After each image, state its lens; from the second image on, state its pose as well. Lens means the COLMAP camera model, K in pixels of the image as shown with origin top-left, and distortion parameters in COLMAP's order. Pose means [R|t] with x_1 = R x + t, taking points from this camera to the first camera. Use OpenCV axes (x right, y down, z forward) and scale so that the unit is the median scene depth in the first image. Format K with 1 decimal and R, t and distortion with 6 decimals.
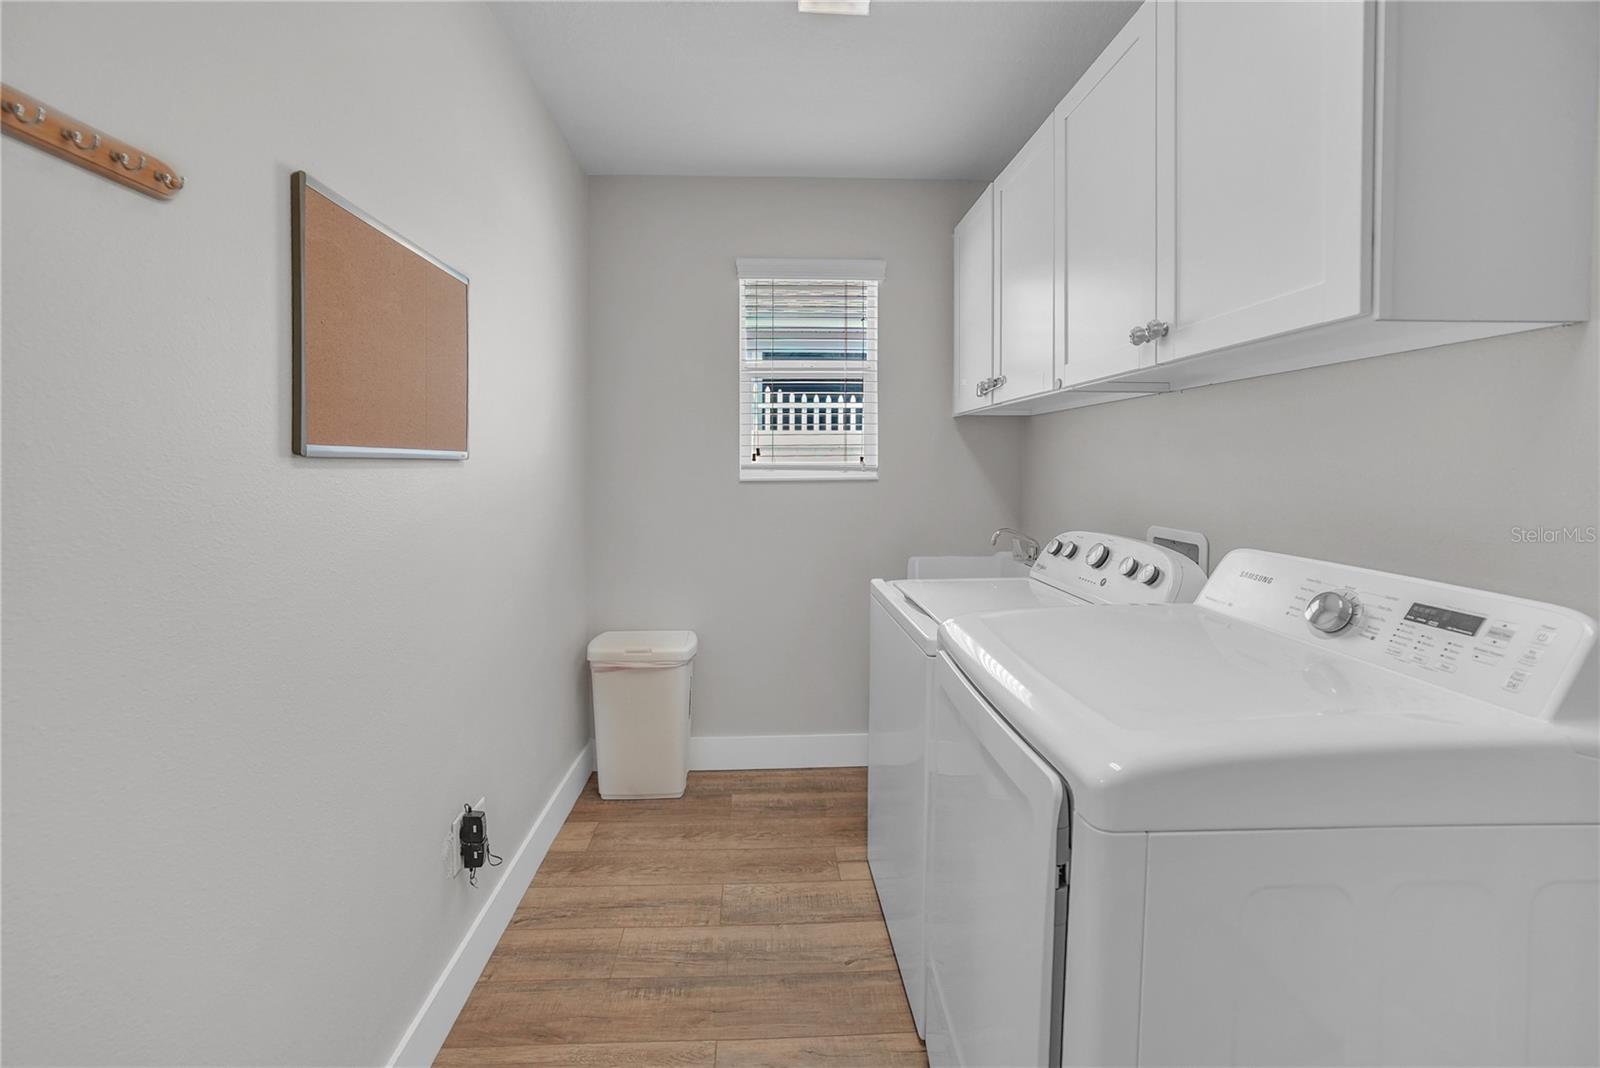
lens RADIAL K [[664.7, 0, 792.5], [0, 664.7, 474.7], [0, 0, 1]] dist [-0.049916, 0.021068]
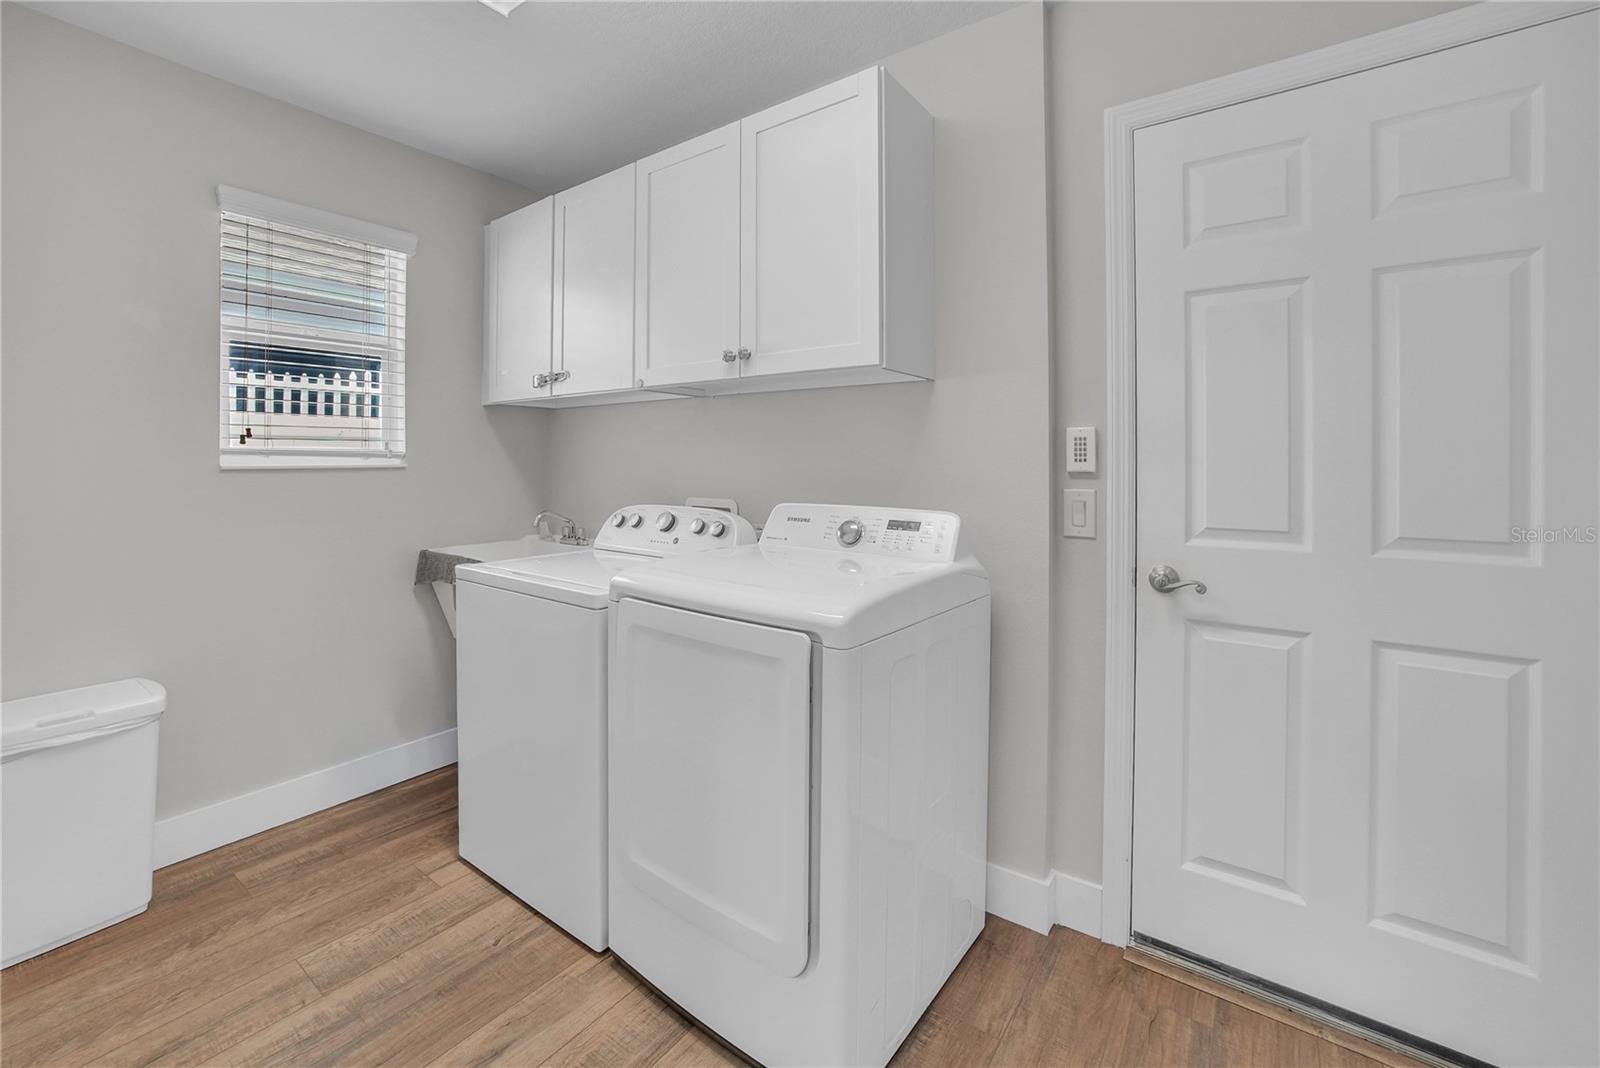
lens RADIAL K [[667.1, 0, 798.0], [0, 667.1, 454.0], [0, 0, 1]] dist [-0.047041, 0.014372]
pose [[0.625308, 0.012835, 0.780272, -0.320414], [0.010261, 0.999643, -0.024667, 0.022542], [-0.780310, 0.023431, 0.624954, -0.001224]]
